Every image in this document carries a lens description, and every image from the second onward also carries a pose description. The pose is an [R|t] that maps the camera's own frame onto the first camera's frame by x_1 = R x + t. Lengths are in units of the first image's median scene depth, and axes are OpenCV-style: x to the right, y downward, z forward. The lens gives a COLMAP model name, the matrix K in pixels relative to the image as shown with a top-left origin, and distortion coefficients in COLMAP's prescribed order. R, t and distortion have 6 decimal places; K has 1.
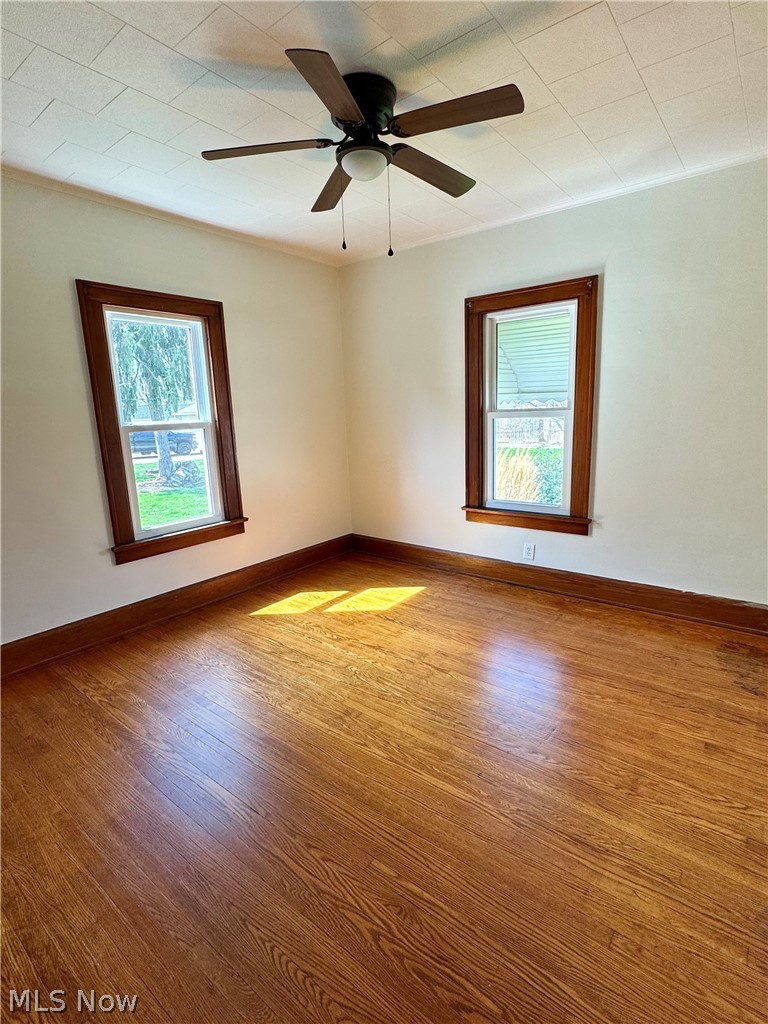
lens RADIAL K [[502.1, 0, 380.3], [0, 502.1, 513.0], [0, 0, 1]] dist [-0.002239, -0.000161]
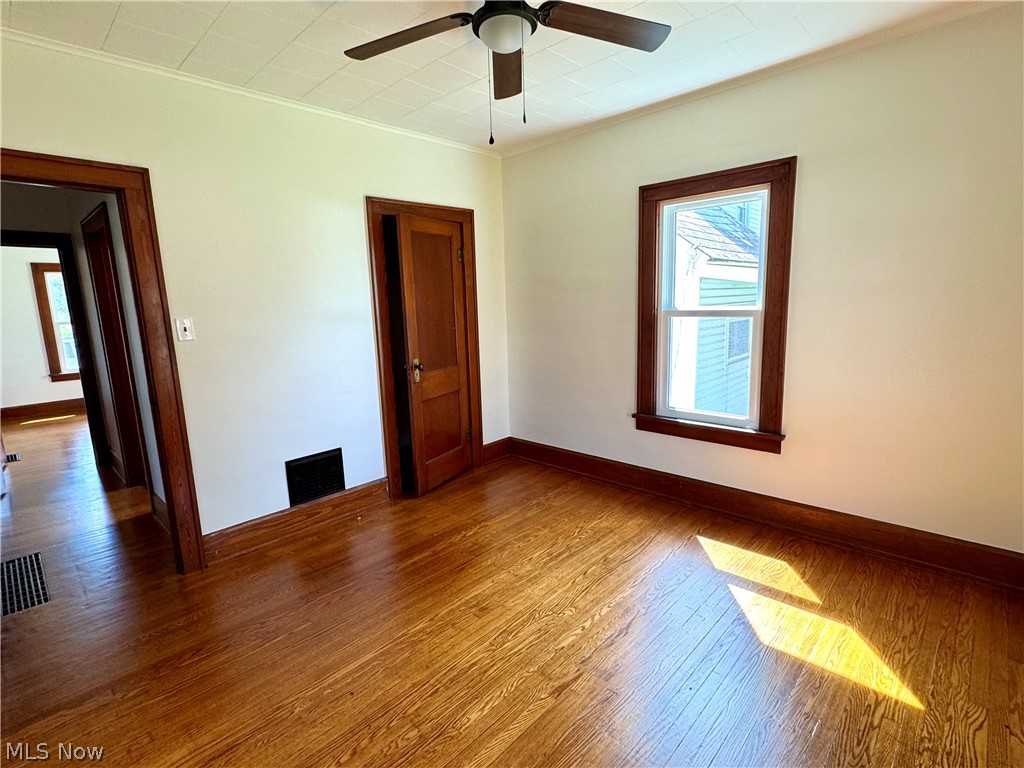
lens RADIAL K [[502.1, 0, 512.6], [0, 502.1, 386.9], [0, 0, 1]] dist [-0.002239, -0.000161]
pose [[-0.089832, 0.207914, -0.974013, 0.595252], [-0.171010, 0.960223, 0.220742, -0.192196], [0.981165, 0.186396, -0.050704, 0.743261]]
